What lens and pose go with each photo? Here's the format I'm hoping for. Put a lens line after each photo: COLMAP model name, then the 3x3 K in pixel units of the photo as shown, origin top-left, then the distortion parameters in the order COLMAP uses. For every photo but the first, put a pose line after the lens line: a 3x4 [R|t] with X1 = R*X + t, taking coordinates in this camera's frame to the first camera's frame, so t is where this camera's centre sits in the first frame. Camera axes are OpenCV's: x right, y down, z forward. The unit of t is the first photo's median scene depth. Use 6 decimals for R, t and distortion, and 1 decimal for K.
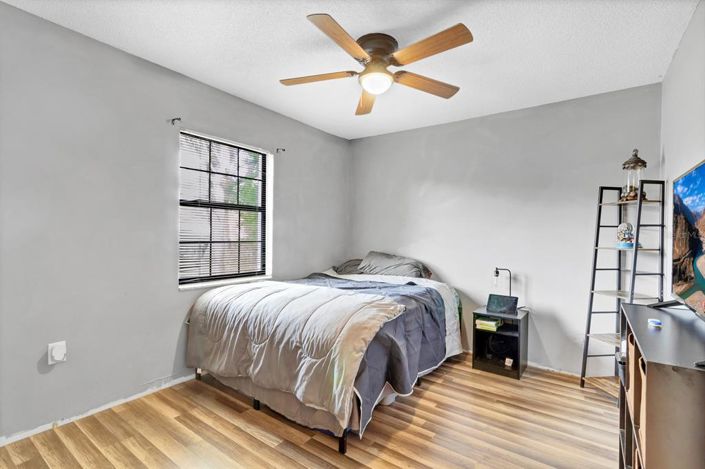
lens RADIAL K [[335.0, 0, 352.7], [0, 335.0, 234.8], [0, 0, 1]] dist [0.000701, 0.002241]
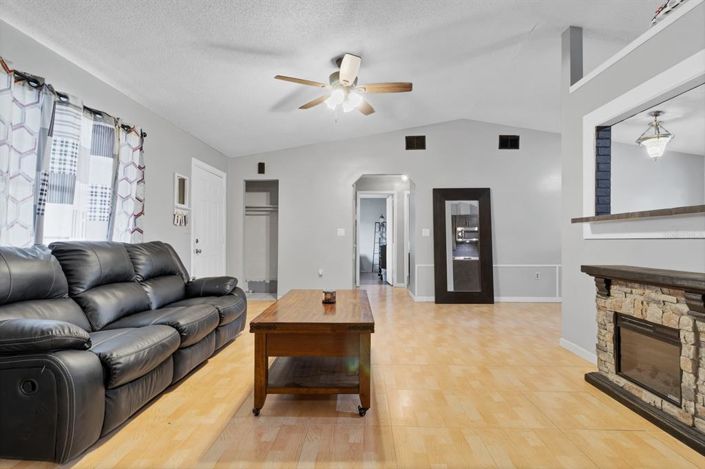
lens RADIAL K [[335.0, 0, 353.2], [0, 335.0, 235.2], [0, 0, 1]] dist [0.000701, 0.002241]
pose [[0.825555, 0.000319, 0.564322, -1.704593], [0.011662, 0.999777, -0.017625, 0.080492], [-0.564202, 0.021132, 0.825366, -2.108357]]
